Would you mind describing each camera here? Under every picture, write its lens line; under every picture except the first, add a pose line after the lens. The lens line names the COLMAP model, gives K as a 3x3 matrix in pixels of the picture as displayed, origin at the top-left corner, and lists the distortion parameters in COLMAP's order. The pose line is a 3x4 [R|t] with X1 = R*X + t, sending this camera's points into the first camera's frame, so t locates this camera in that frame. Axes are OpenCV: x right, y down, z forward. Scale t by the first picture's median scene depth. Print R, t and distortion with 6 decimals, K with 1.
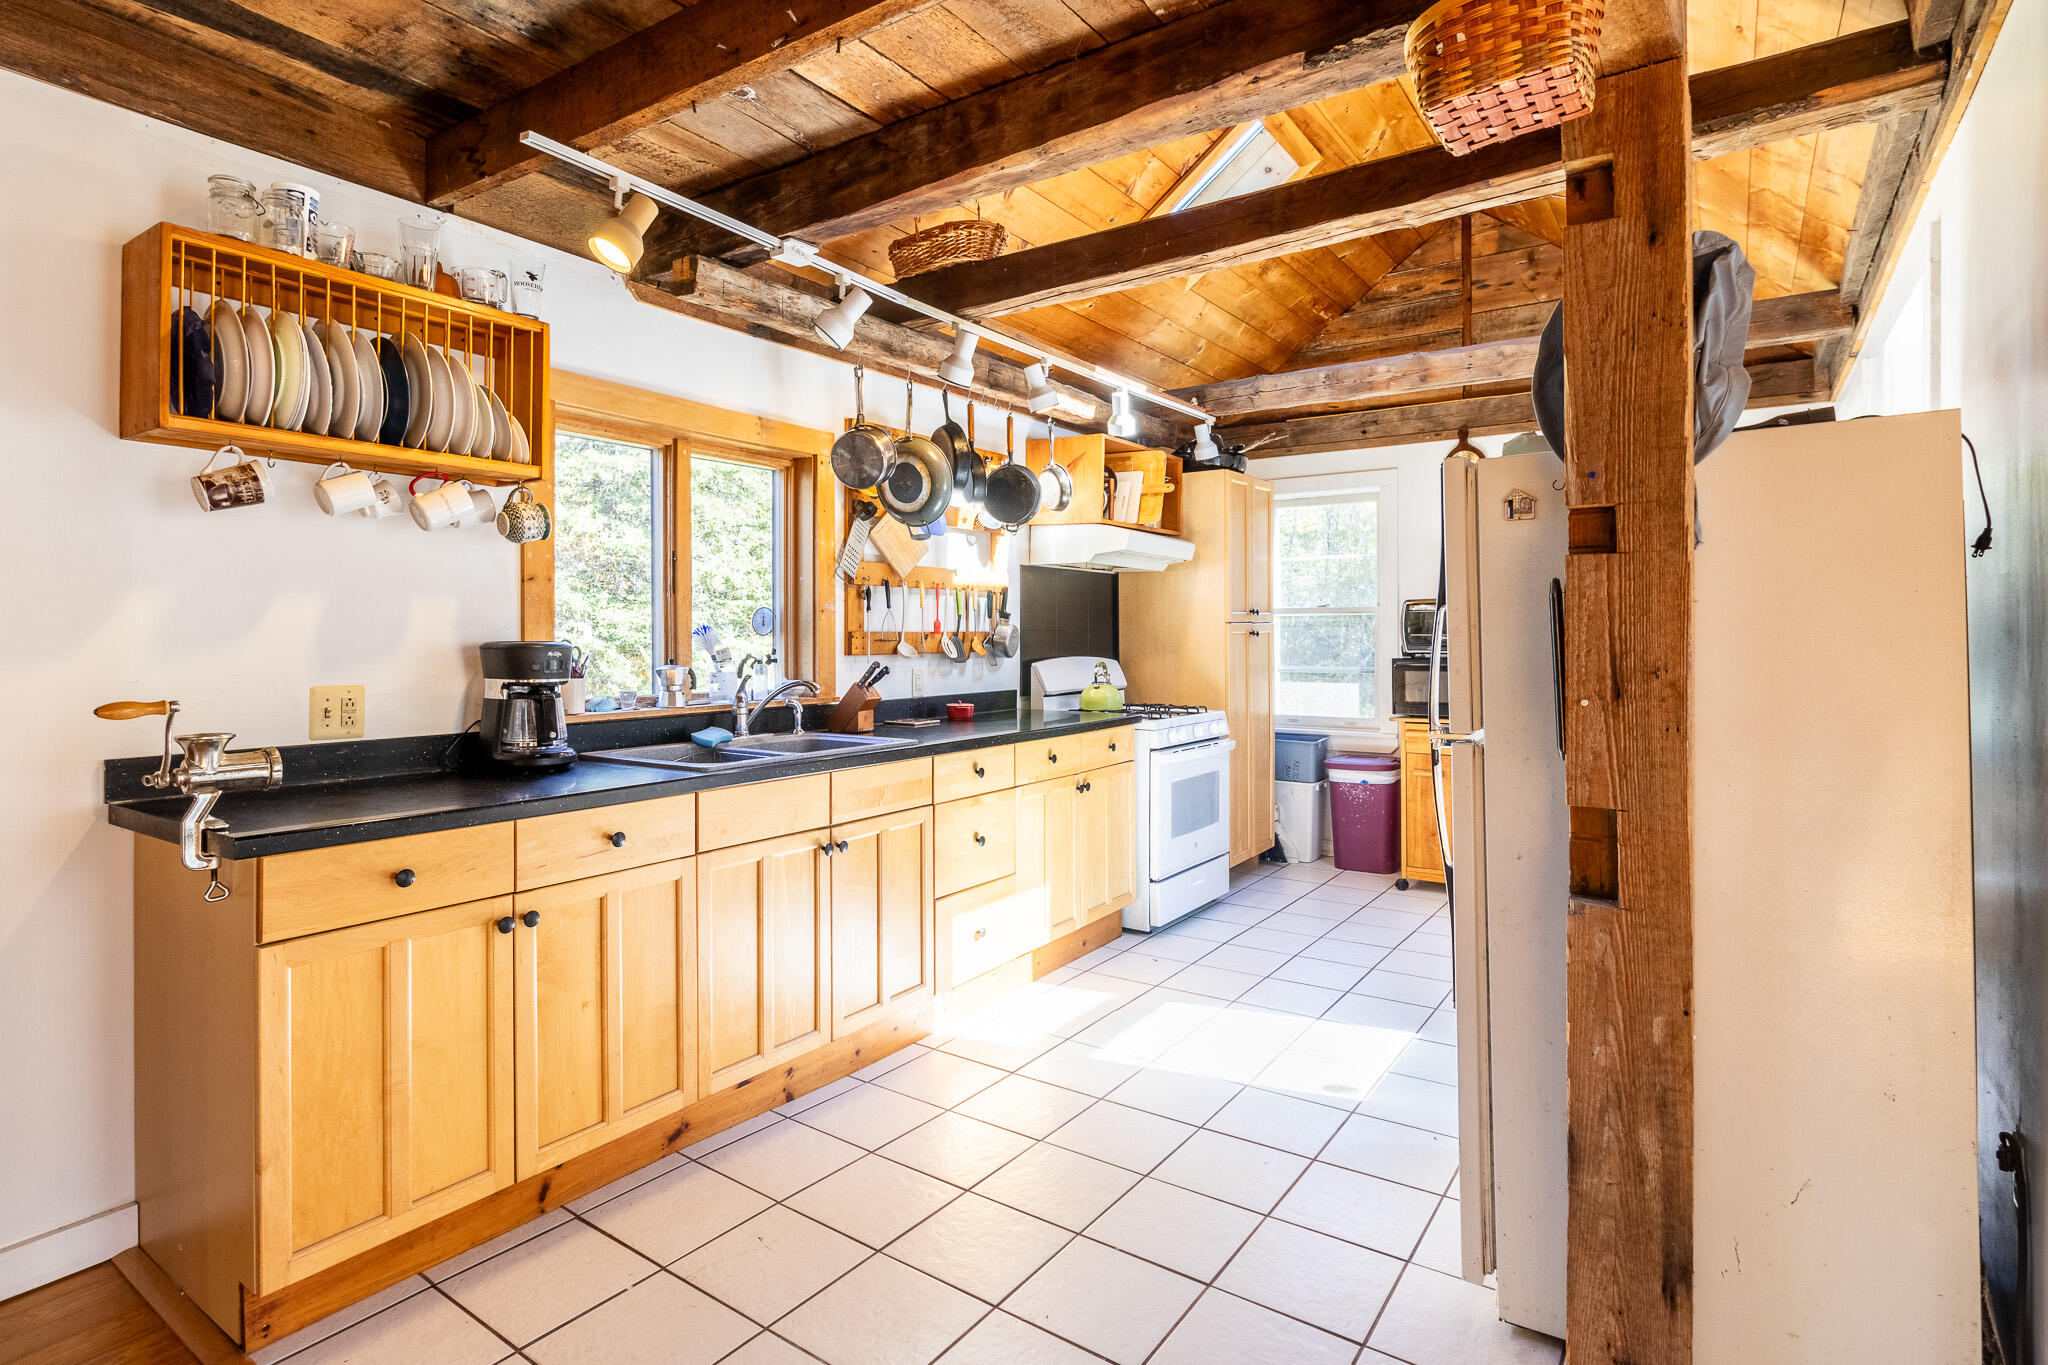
lens RADIAL K [[1013.7, 0, 1022.0], [0, 1013.7, 646.5], [0, 0, 1]] dist [-0.000499, -0.001489]
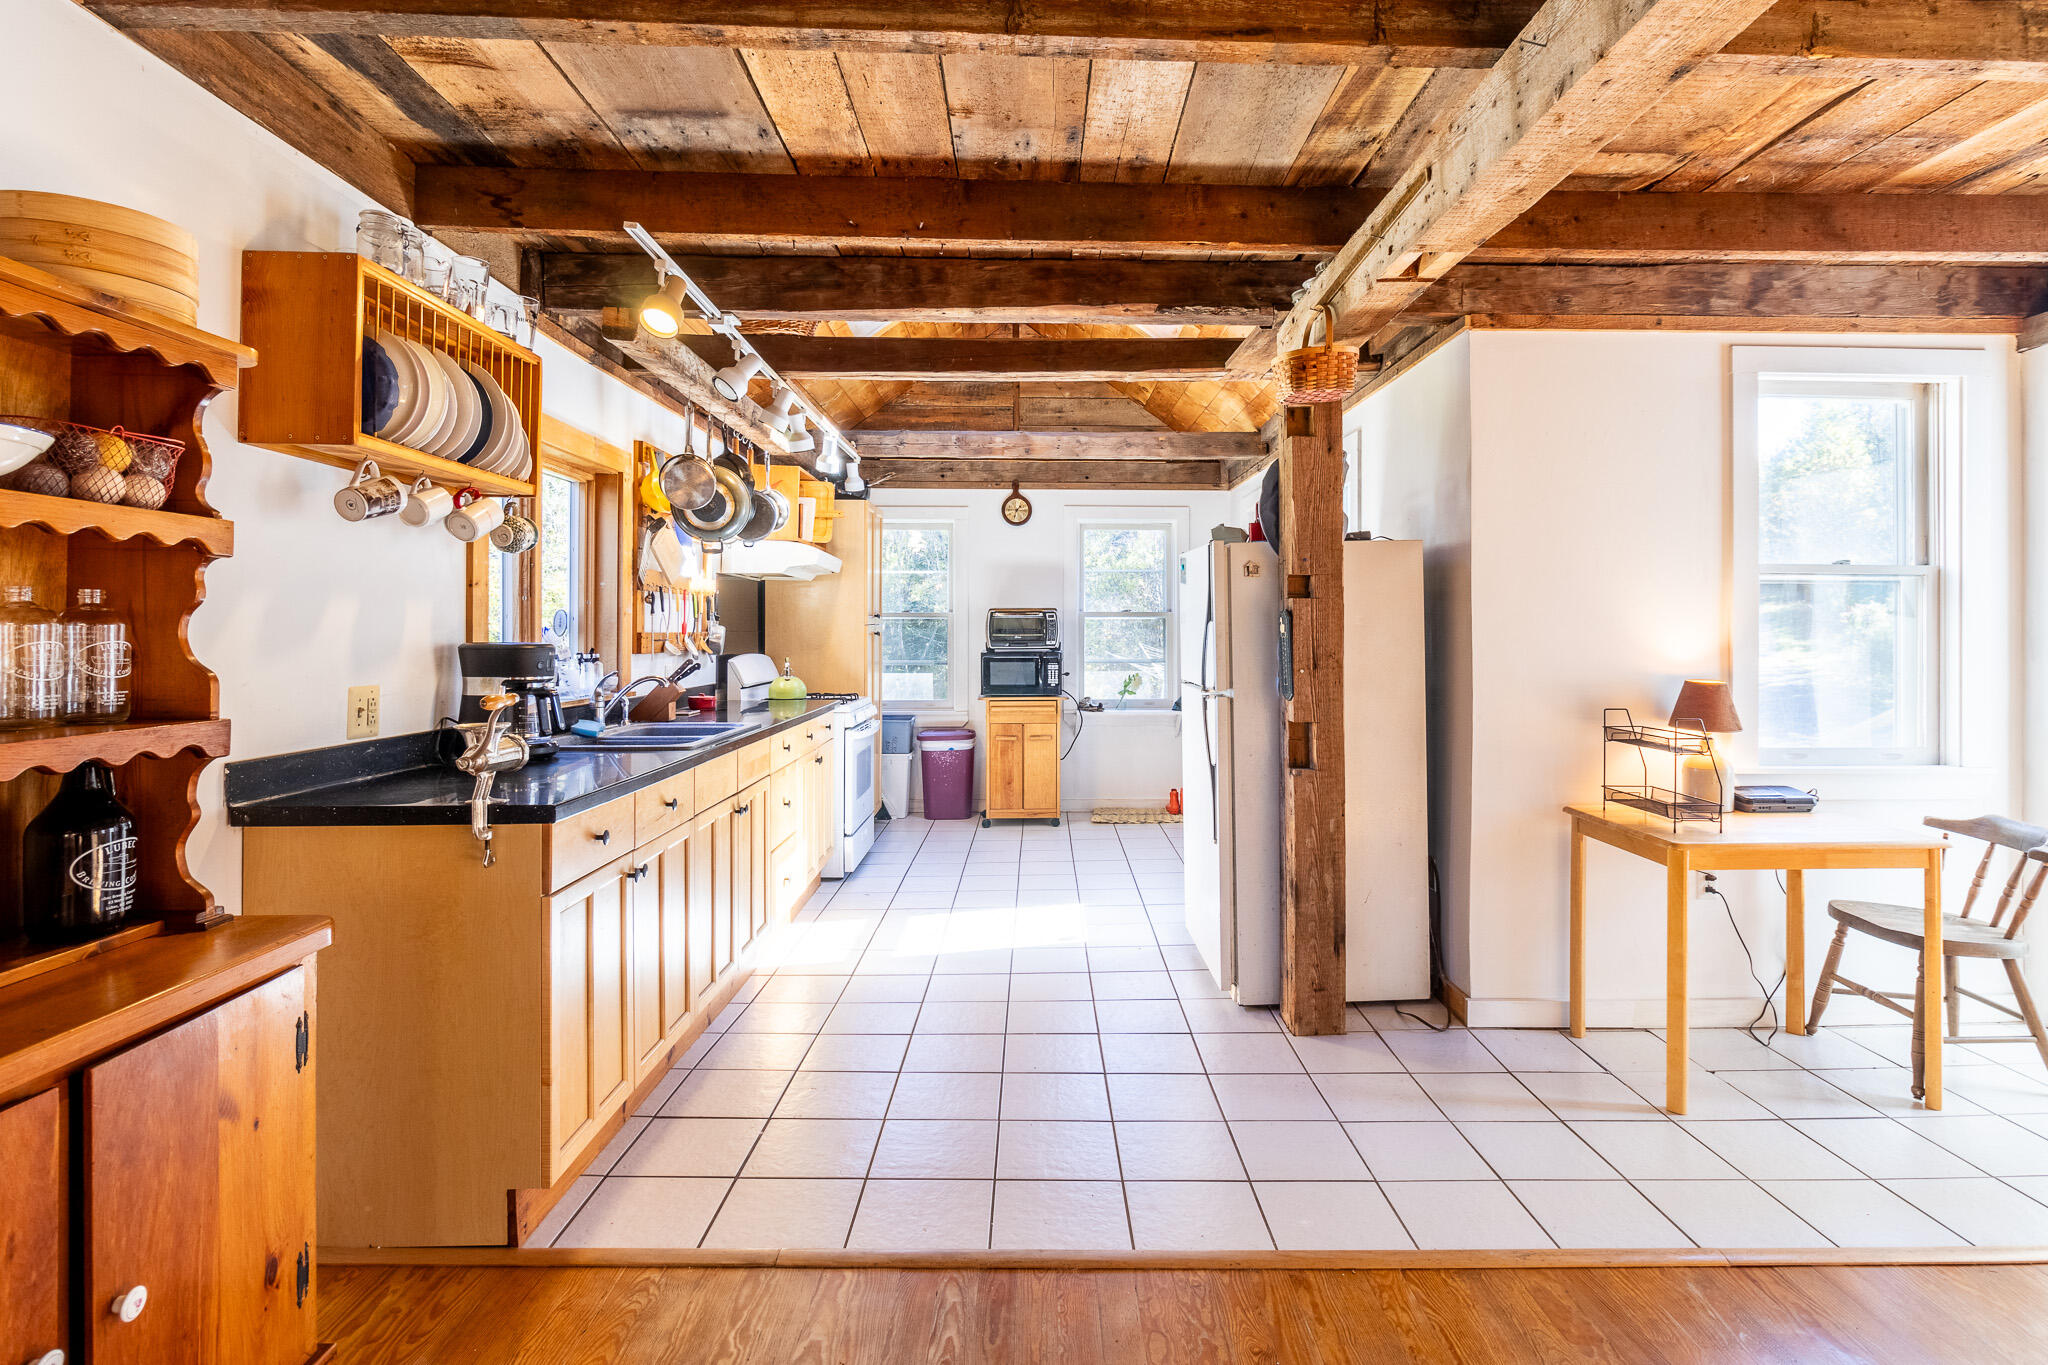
lens RADIAL K [[988.5, 0, 1043.4], [0, 988.5, 638.5], [0, 0, 1]] dist [-0.001930, -0.000576]
pose [[0.816597, -0.000945, 0.577207, -0.462500], [0.004221, 0.999982, -0.004334, -0.001633], [-0.577192, 0.005975, 0.816586, -0.147319]]
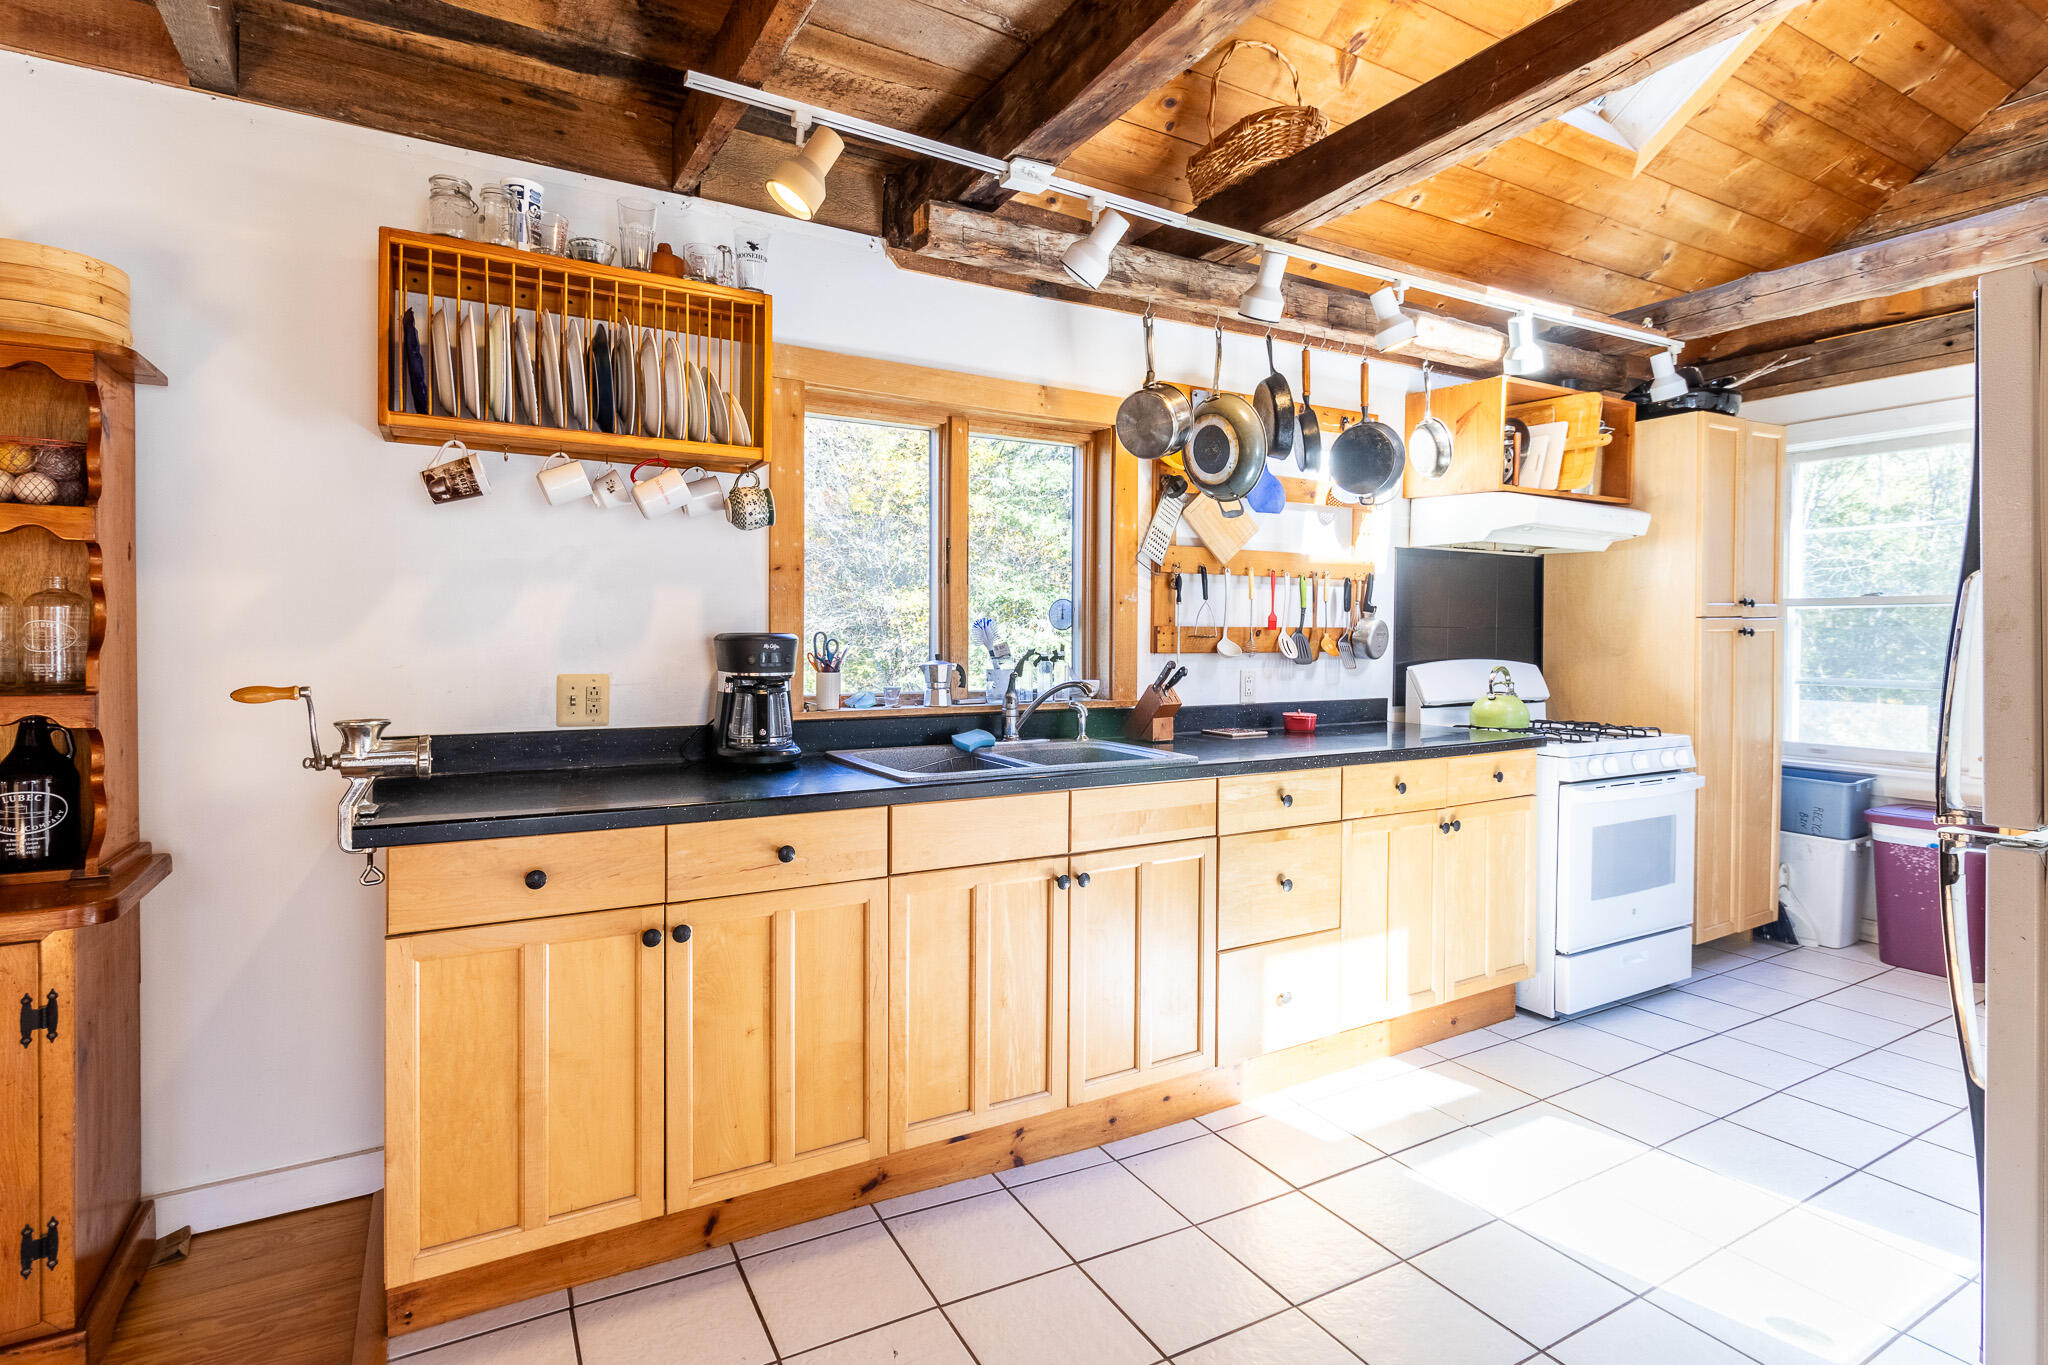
lens RADIAL K [[996.1, 0, 1038.9], [0, 996.1, 657.6], [0, 0, 1]] dist [0.001804, -0.002179]
pose [[0.904638, 0.017157, -0.425836, 0.112782], [-0.011552, 0.999809, 0.015741, 0.000250], [0.426025, -0.009321, 0.904664, 0.191337]]
